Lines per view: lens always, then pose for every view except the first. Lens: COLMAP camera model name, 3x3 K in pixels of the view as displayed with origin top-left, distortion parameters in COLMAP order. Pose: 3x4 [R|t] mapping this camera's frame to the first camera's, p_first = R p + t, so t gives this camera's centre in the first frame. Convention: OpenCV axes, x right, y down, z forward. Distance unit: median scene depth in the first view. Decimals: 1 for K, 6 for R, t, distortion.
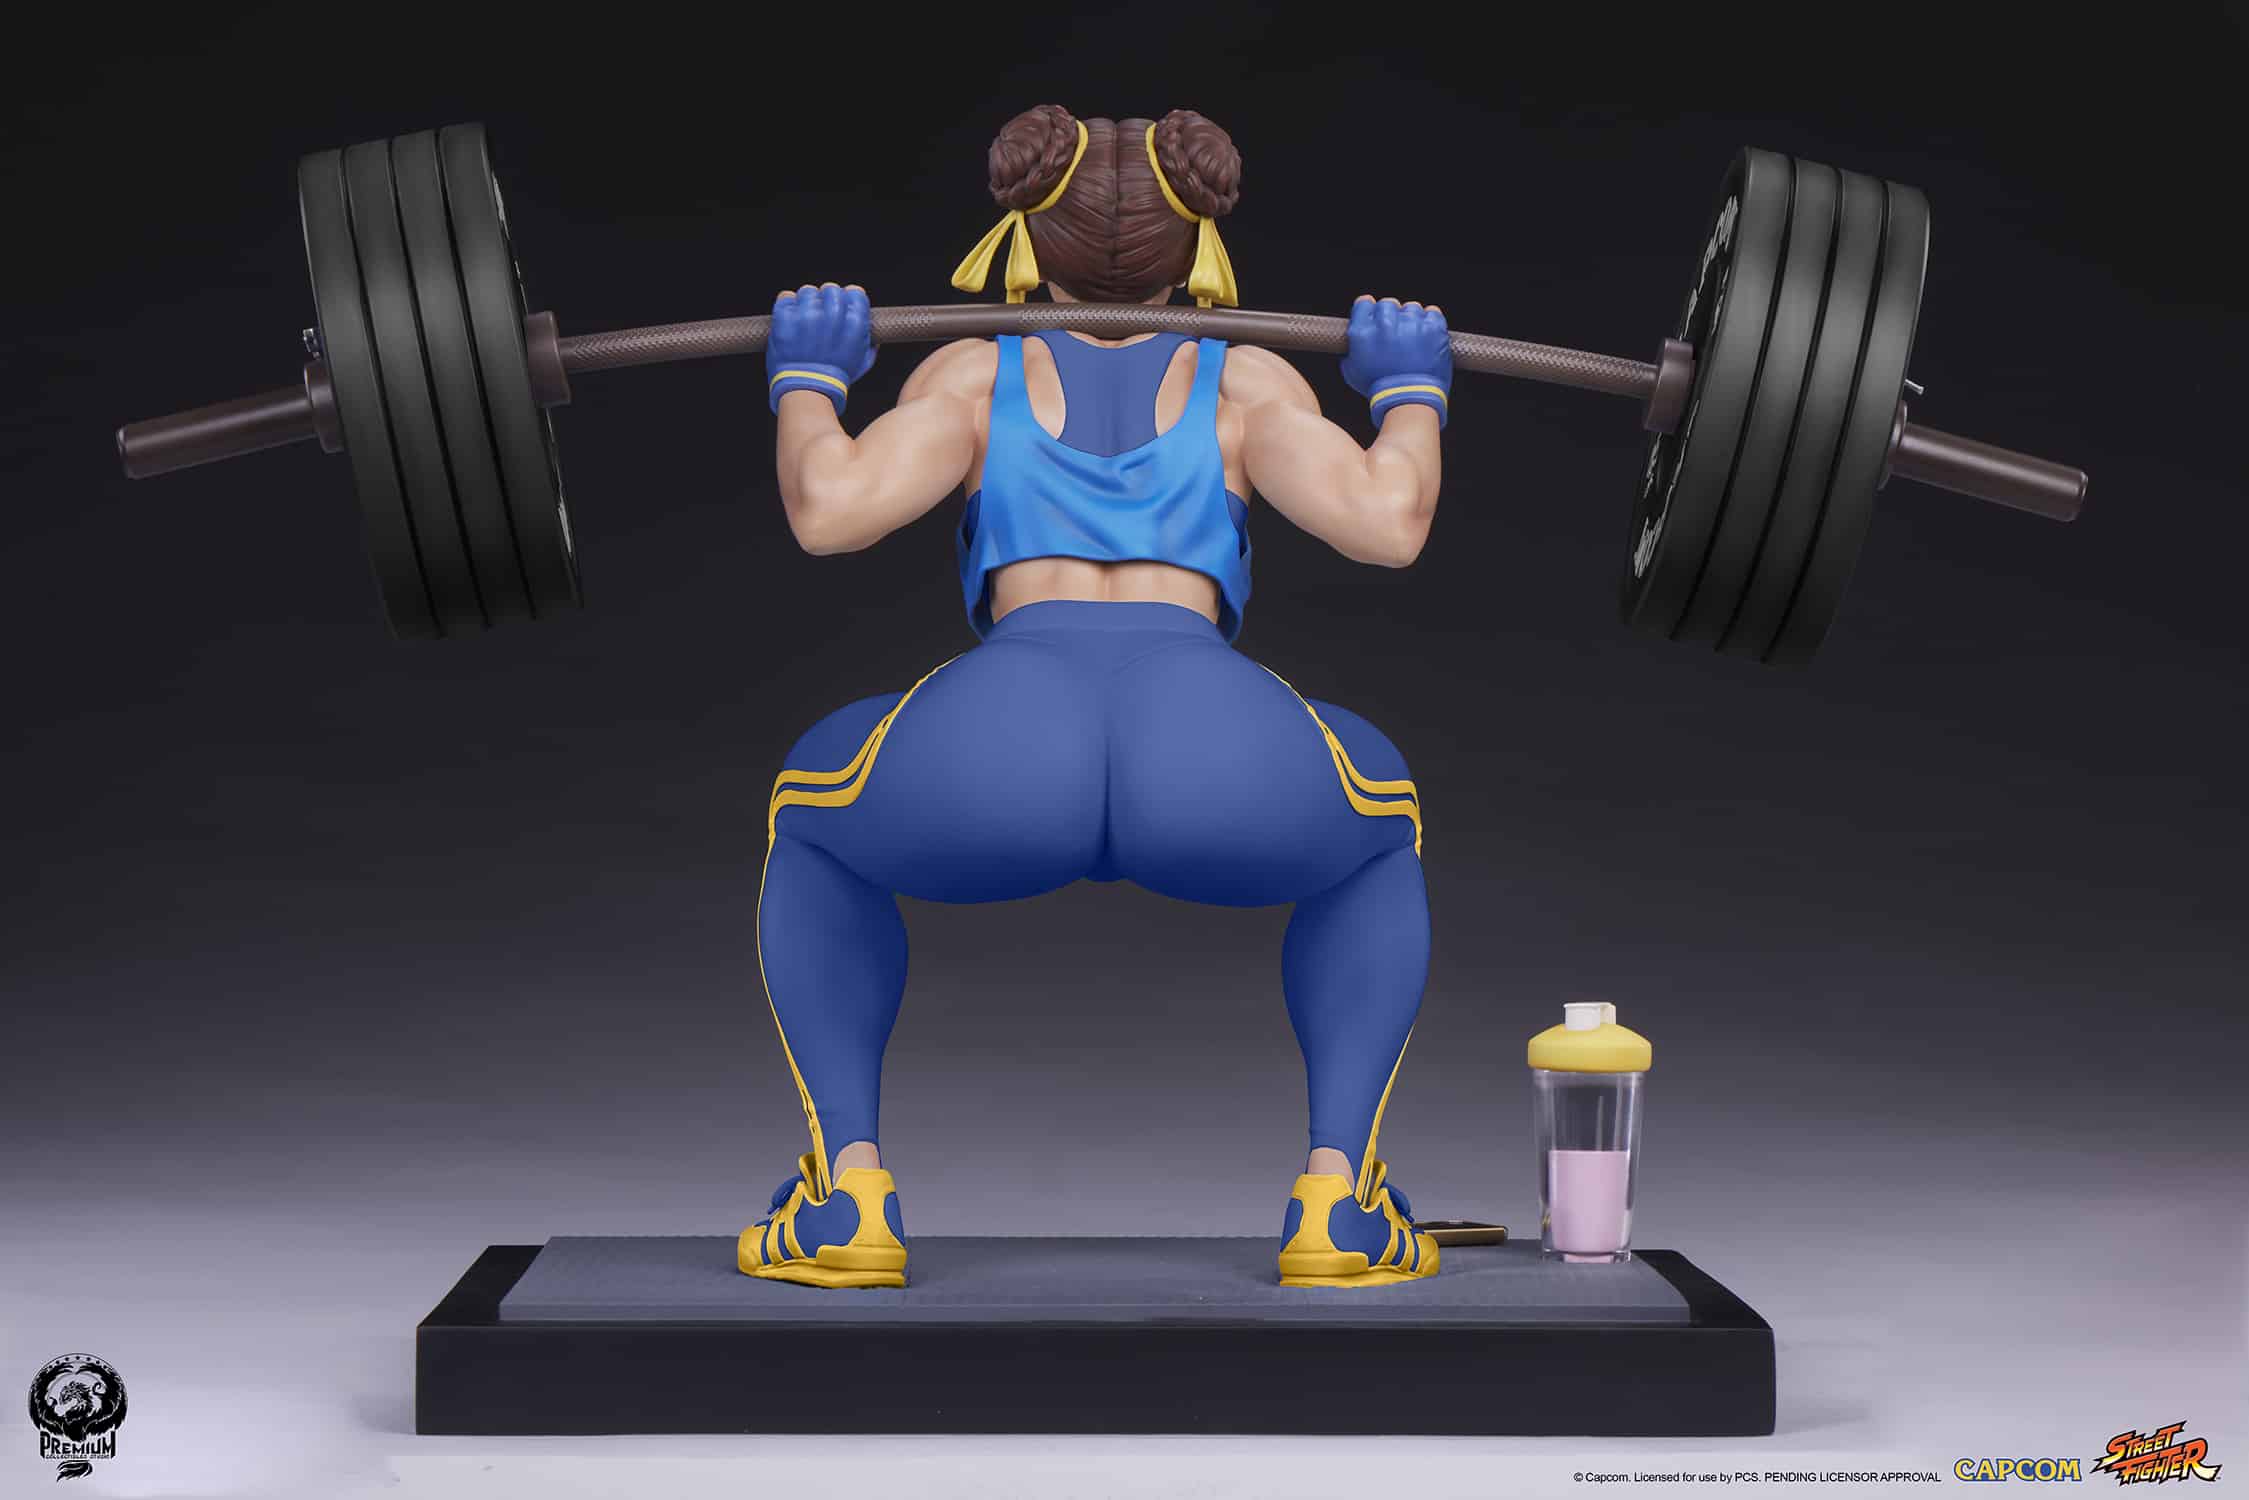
lens RADIAL K [[6792.8, 0, 1124.5], [0, 6792.8, 750.0], [0, 0, 1]] dist [-0.033720, 0.228112]
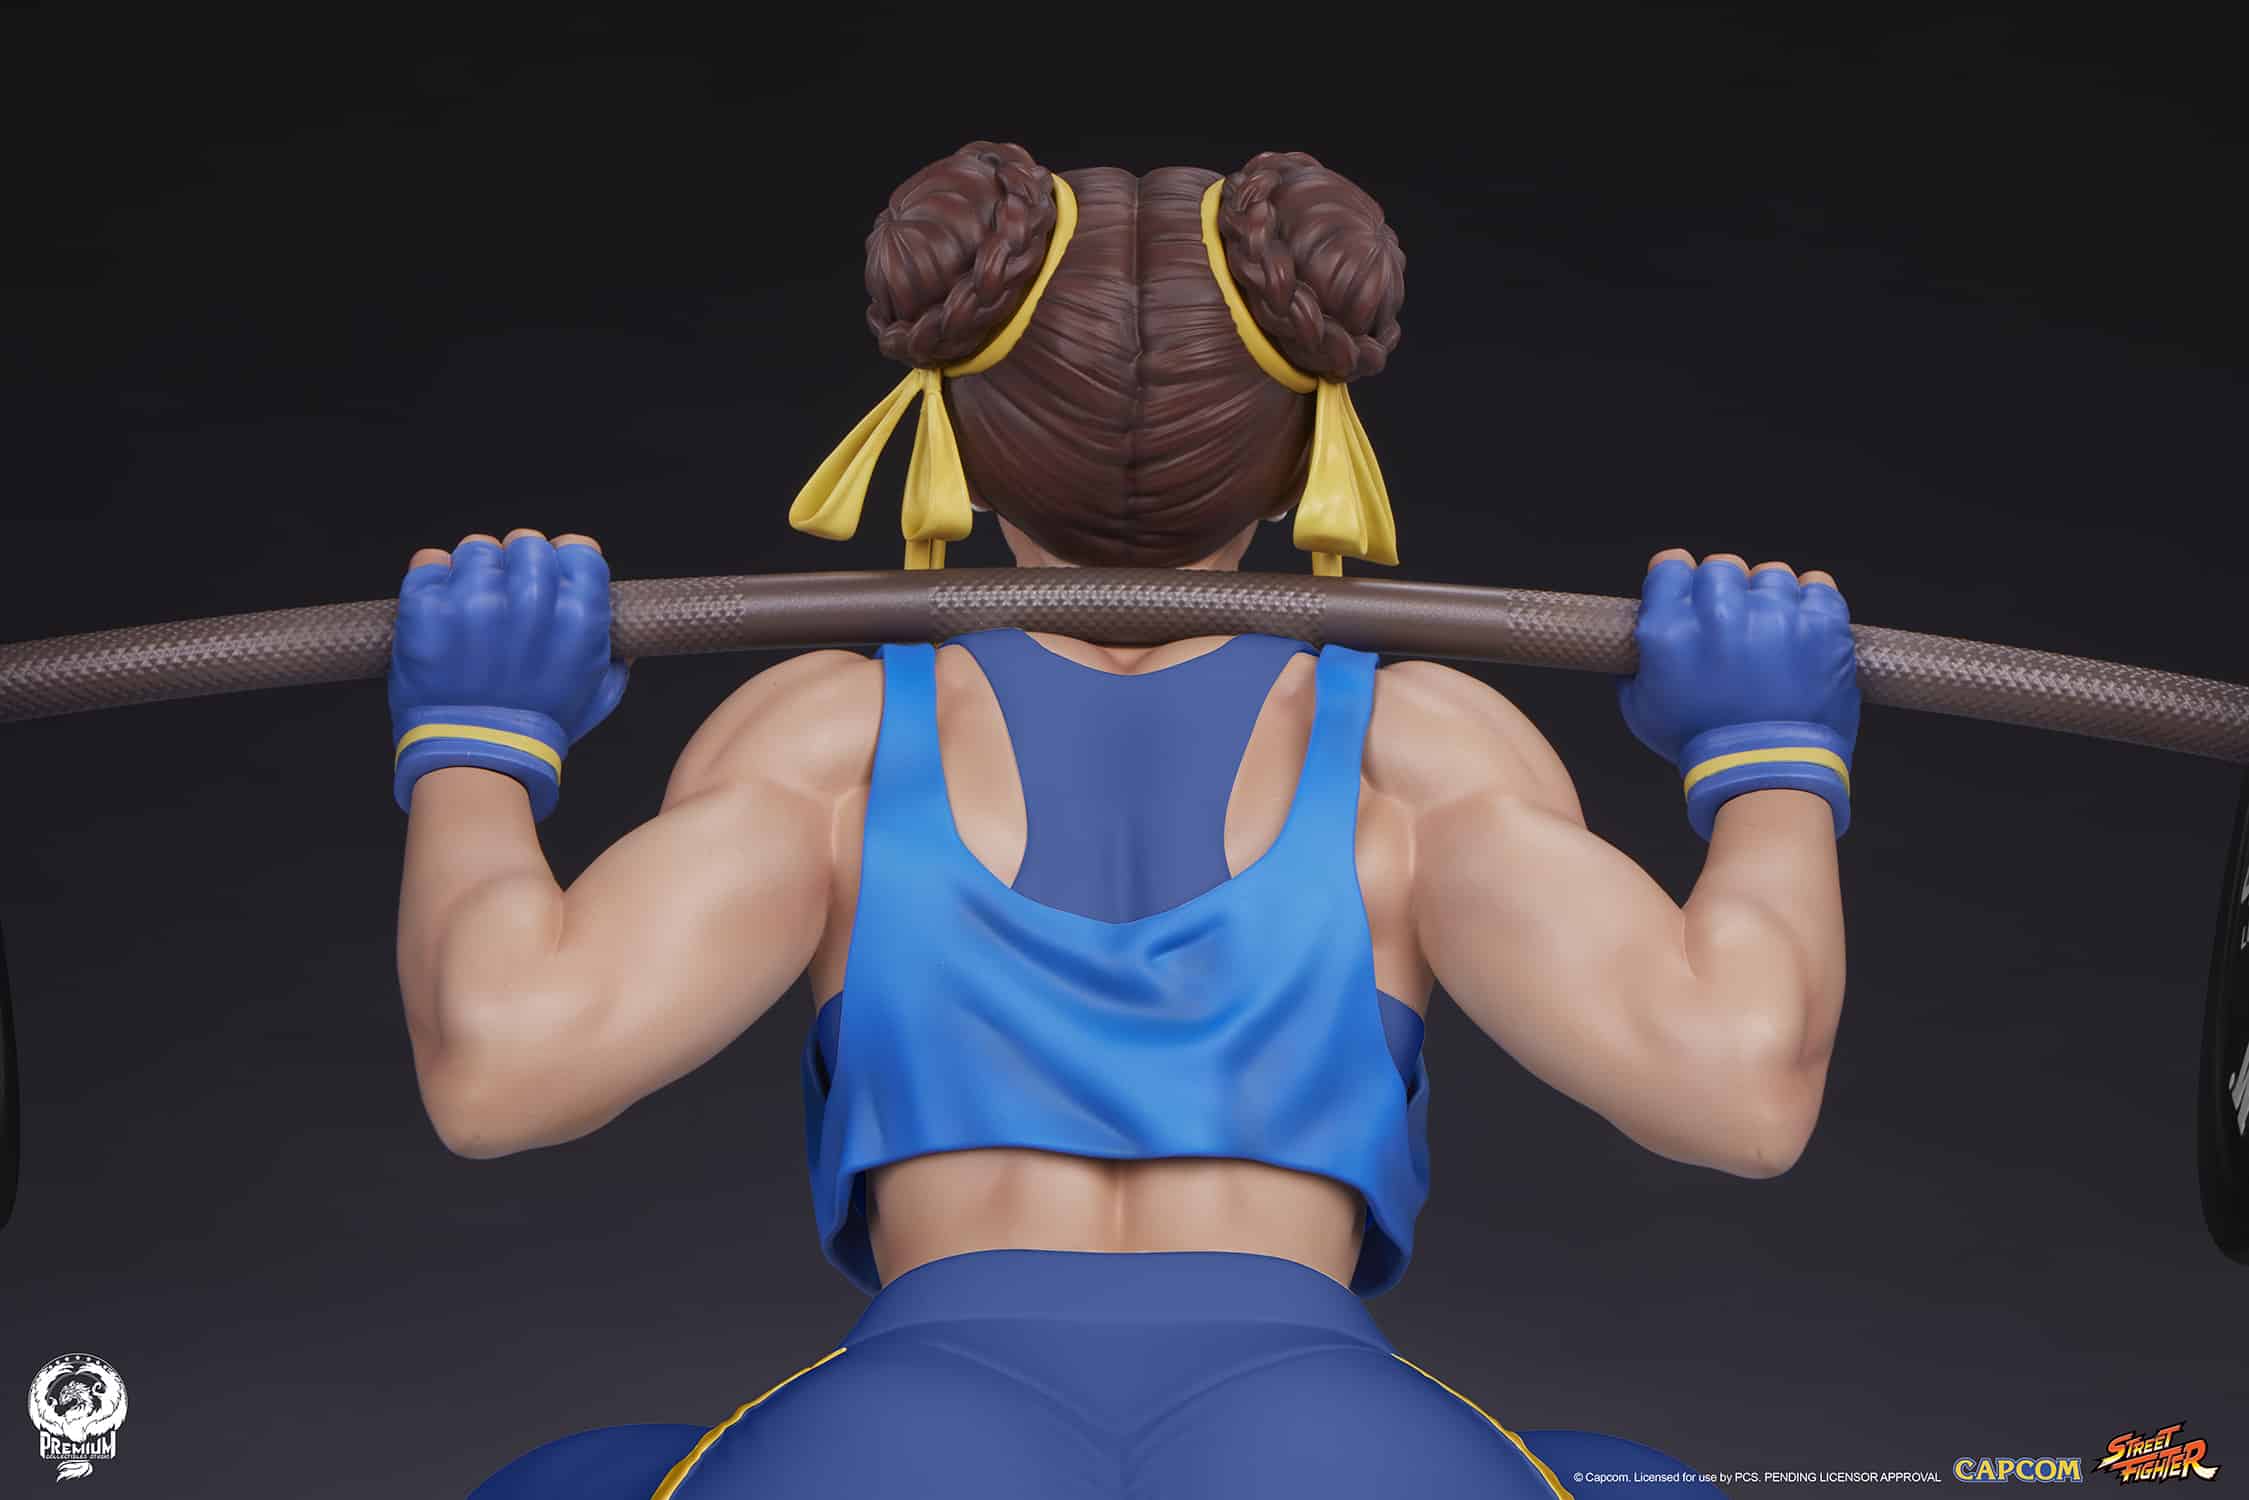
lens RADIAL K [[6752.4, 0, 1124.5], [0, 6752.4, 750.0], [0, 0, 1]] dist [0.027564, 0.673065]
pose [[0.999913, -0.003187, -0.012793, 0.003688], [0.003652, 0.999326, 0.036521, -0.070585], [0.012668, -0.036564, 0.999251, 0.537931]]
